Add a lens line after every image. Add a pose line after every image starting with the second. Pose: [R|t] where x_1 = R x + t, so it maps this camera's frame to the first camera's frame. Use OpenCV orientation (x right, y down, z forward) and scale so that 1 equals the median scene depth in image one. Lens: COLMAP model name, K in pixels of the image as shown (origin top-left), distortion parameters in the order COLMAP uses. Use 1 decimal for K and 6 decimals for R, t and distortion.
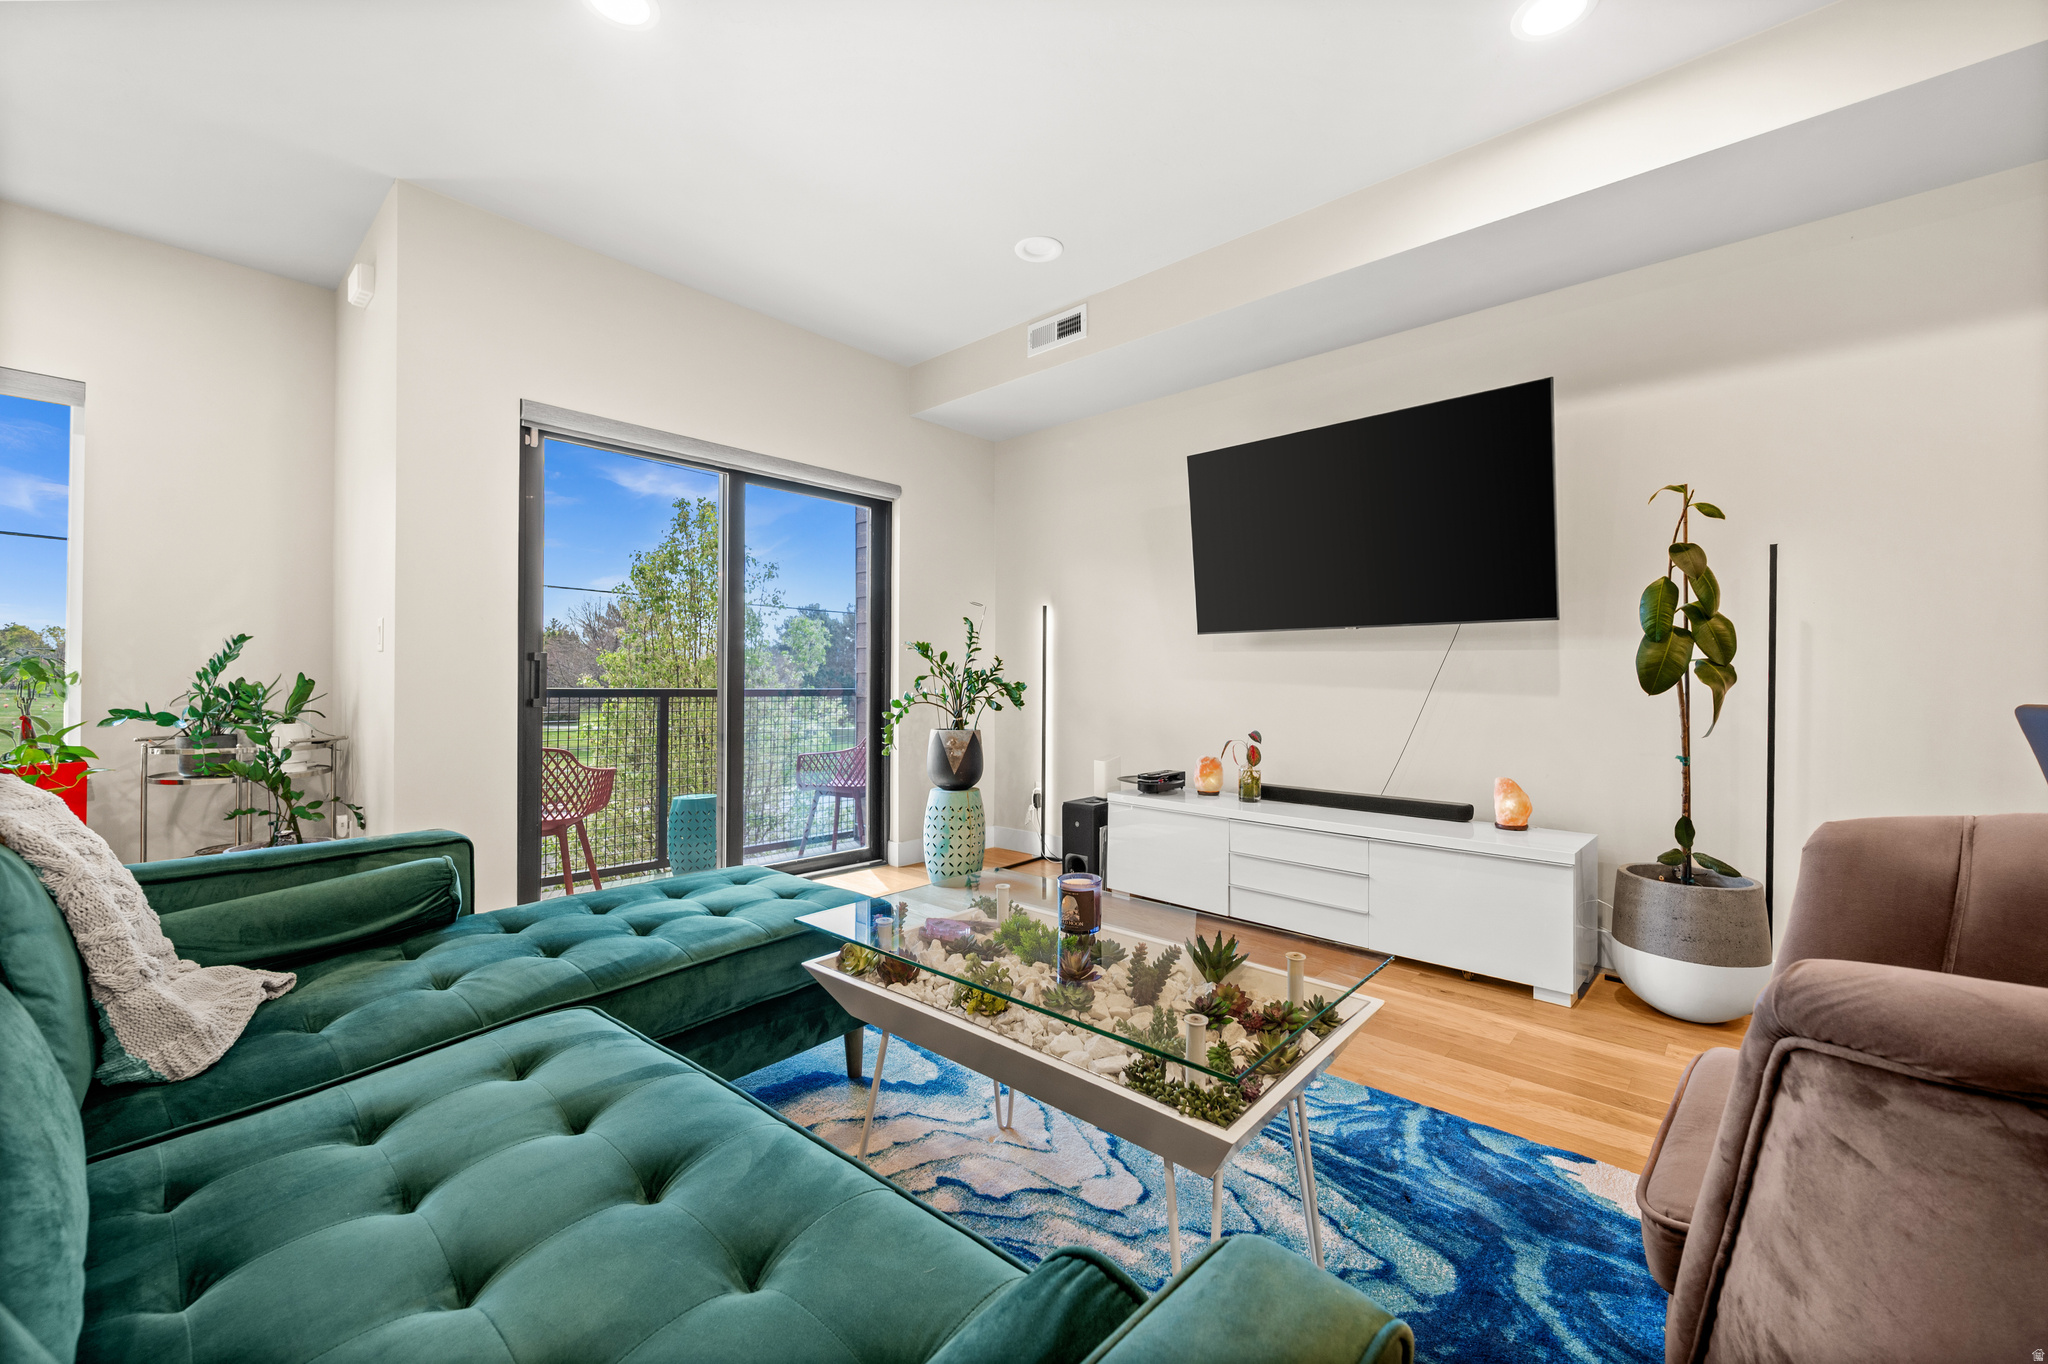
lens RADIAL K [[811.5, 0, 1024.0], [0, 811.5, 682.0], [0, 0, 1]] dist [-0.017492, -0.000032]
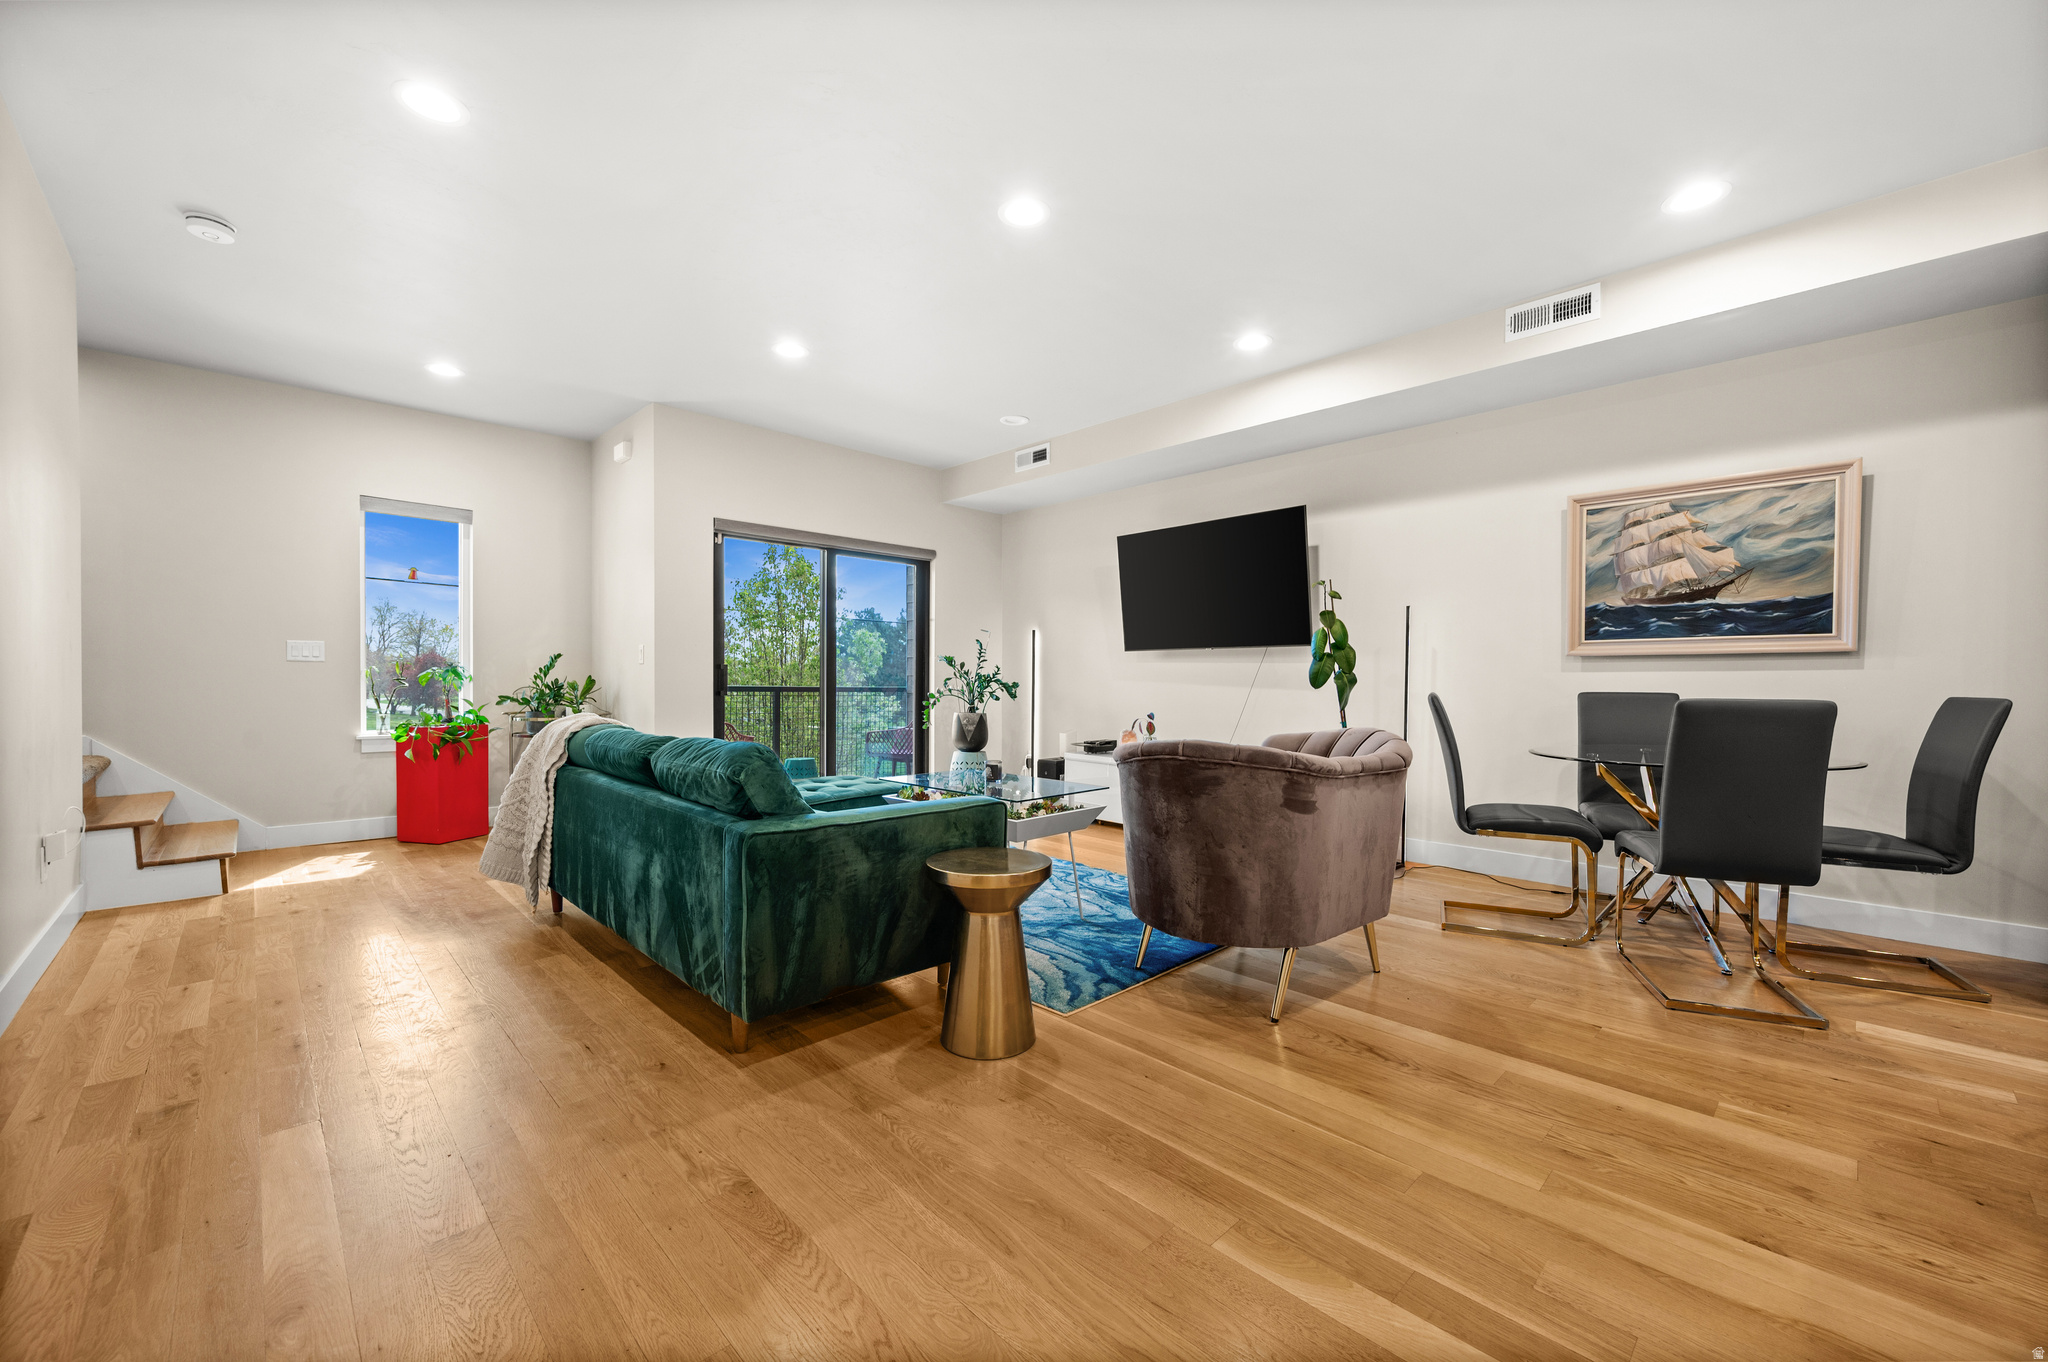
lens RADIAL K [[807.8, 0, 1025.8], [0, 807.8, 692.8], [0, 0, 1]] dist [-0.000924, -0.000155]
pose [[0.998207, 0.003013, -0.059780, 0.117317], [-0.002302, 0.999926, 0.011964, 0.002315], [0.059811, -0.011804, 0.998140, -0.545139]]
